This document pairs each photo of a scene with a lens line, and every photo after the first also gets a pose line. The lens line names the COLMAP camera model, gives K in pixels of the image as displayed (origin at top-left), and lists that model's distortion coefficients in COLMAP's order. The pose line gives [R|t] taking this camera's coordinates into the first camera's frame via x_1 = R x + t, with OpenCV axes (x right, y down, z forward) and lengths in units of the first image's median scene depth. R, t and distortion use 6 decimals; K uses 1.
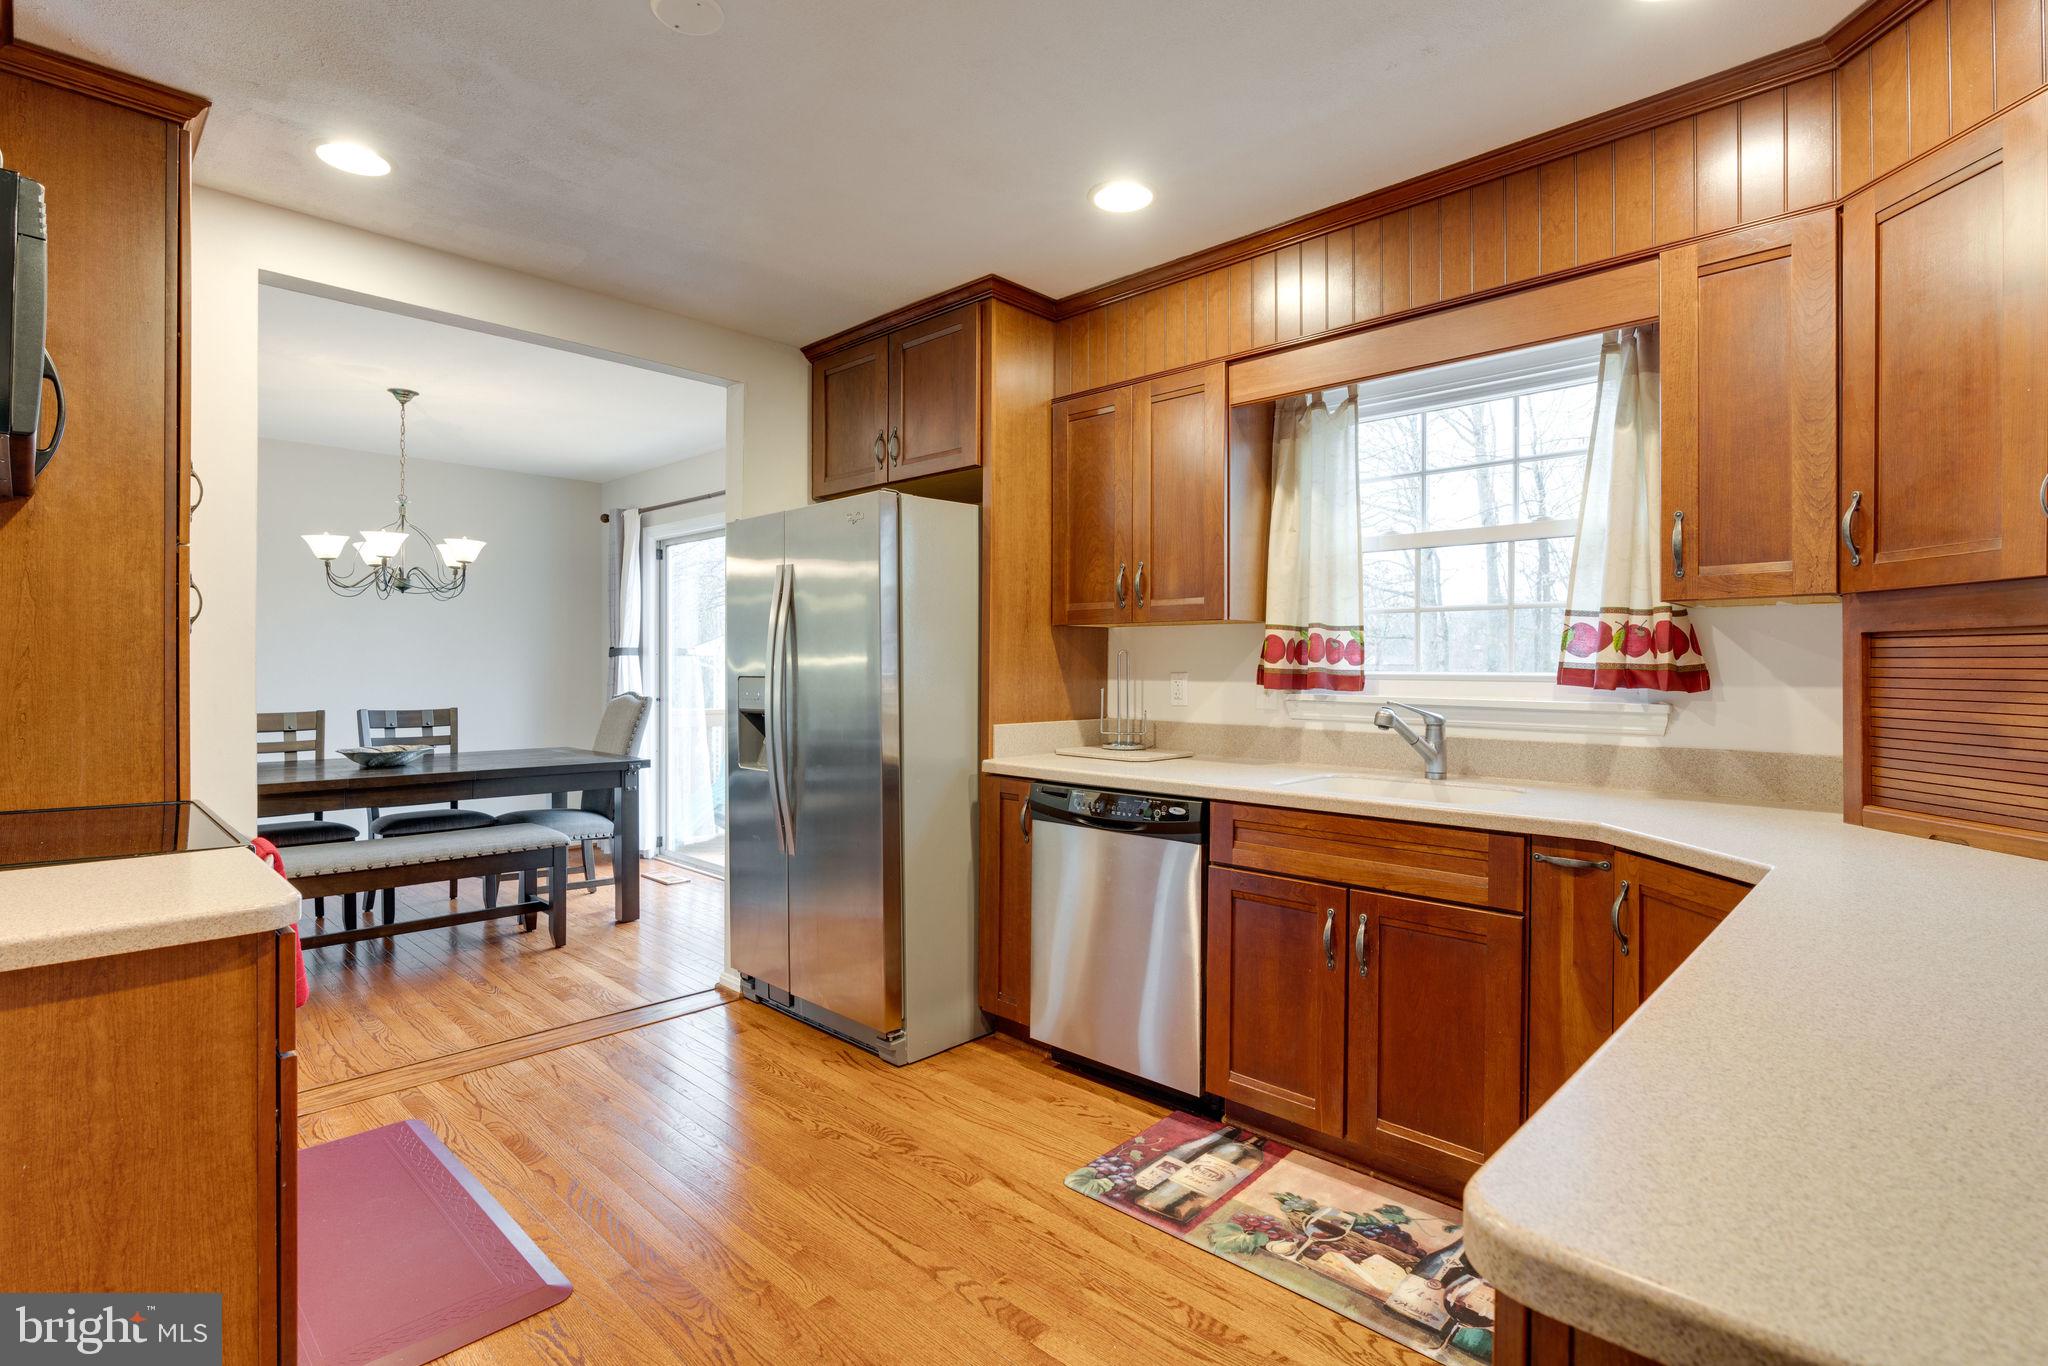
lens RADIAL K [[1005.9, 0, 1030.0], [0, 1005.9, 668.5], [0, 0, 1]] dist [0.006493, 0.000644]
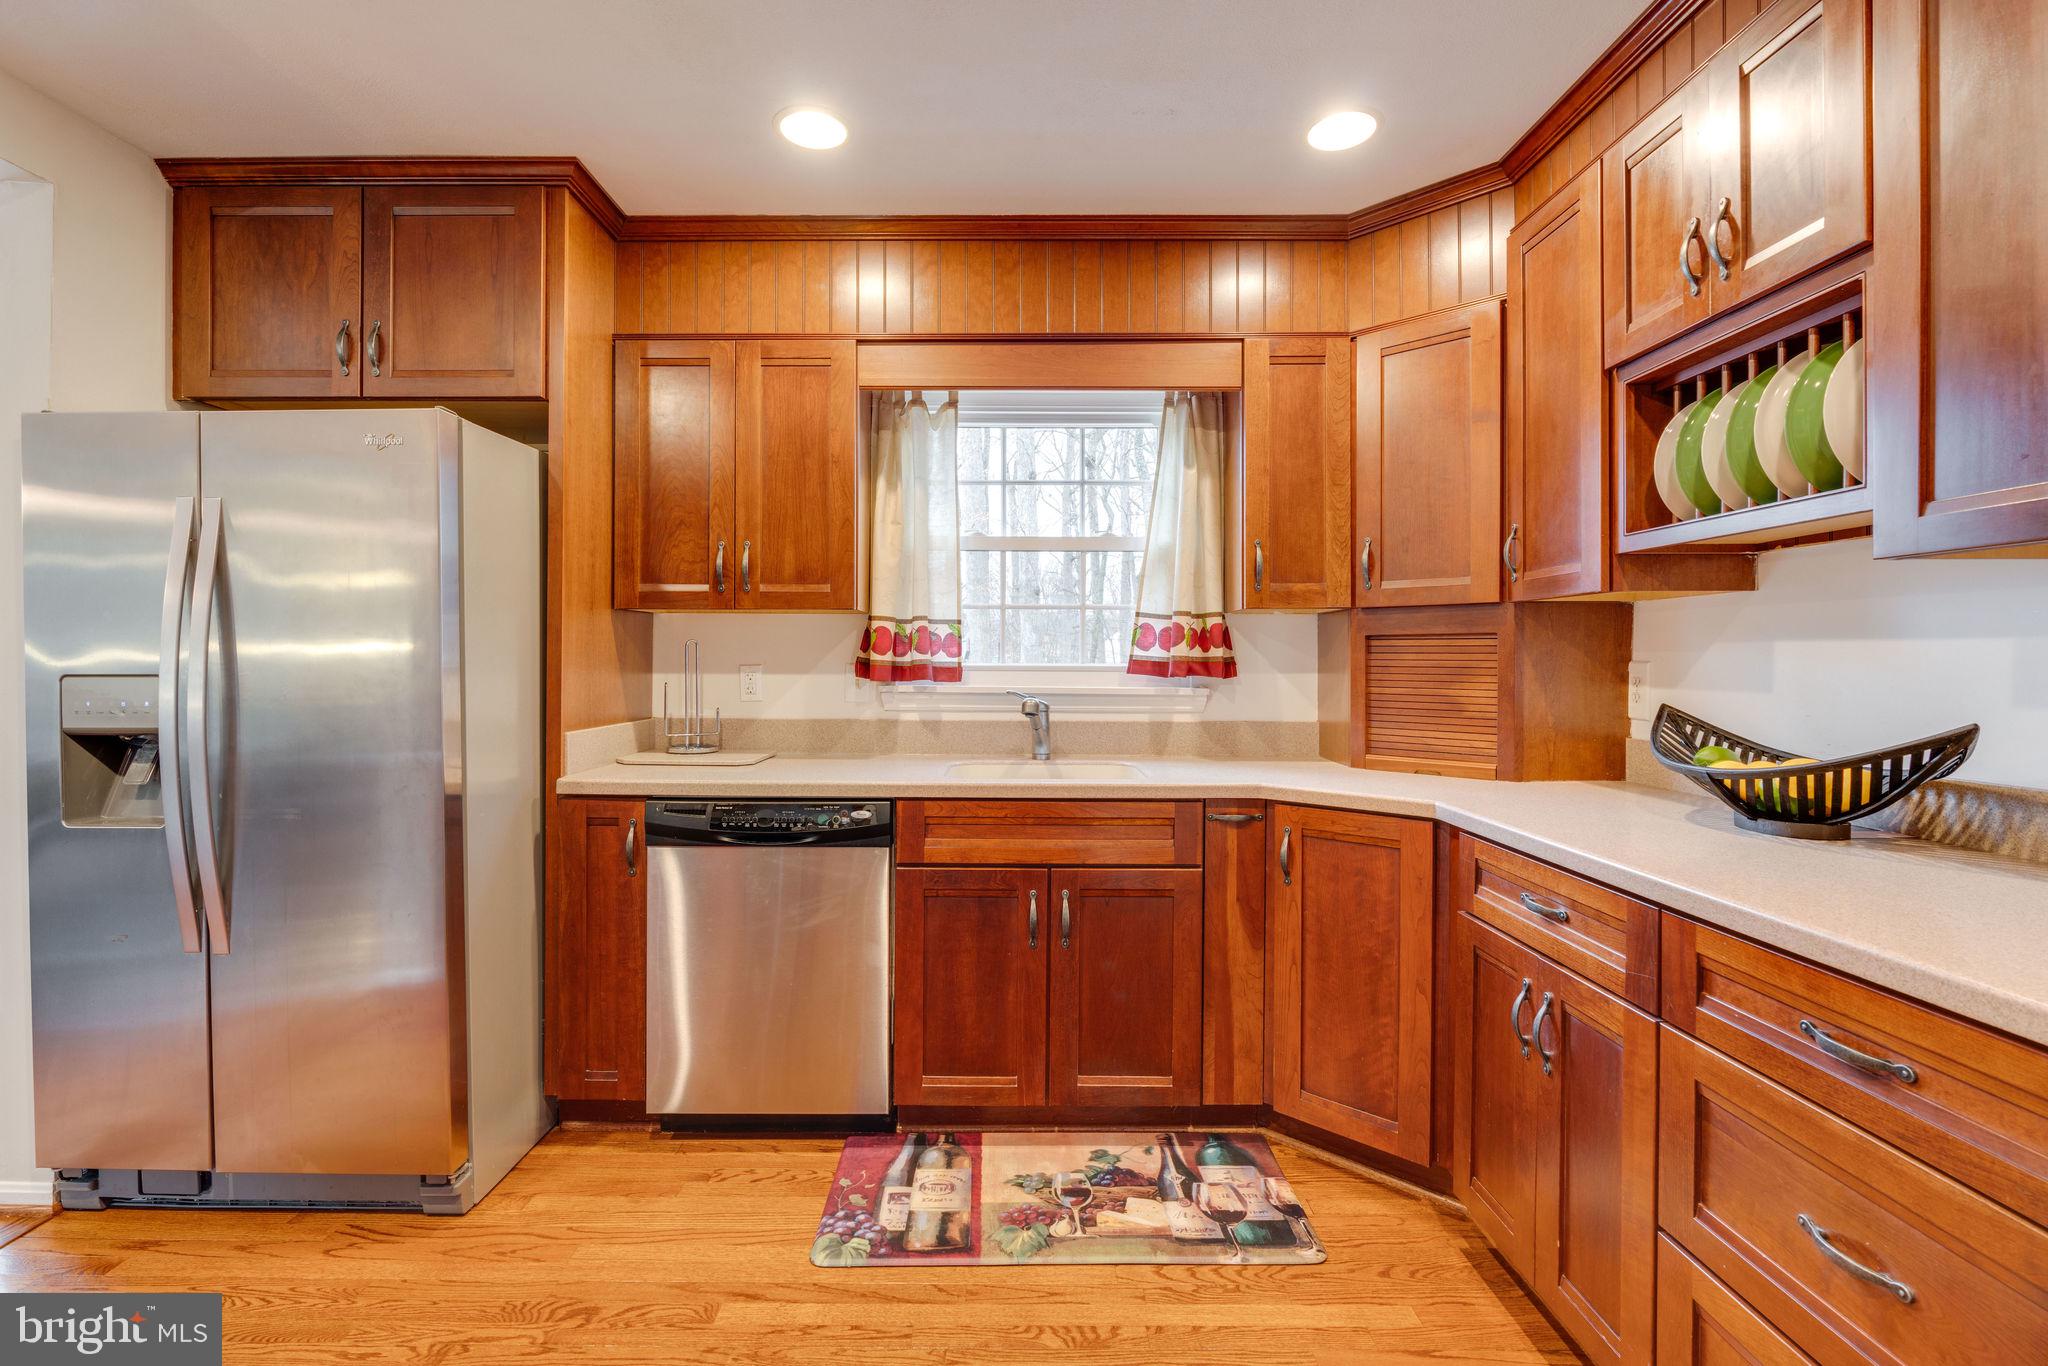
lens RADIAL K [[937.6, 0, 1026.4], [0, 937.6, 663.3], [0, 0, 1]] dist [-0.005492, 0.001257]
pose [[0.721949, -0.002930, 0.691940, -0.336607], [0.001020, 0.999994, 0.003170, -0.000188], [-0.691946, -0.001582, 0.721948, 0.268757]]
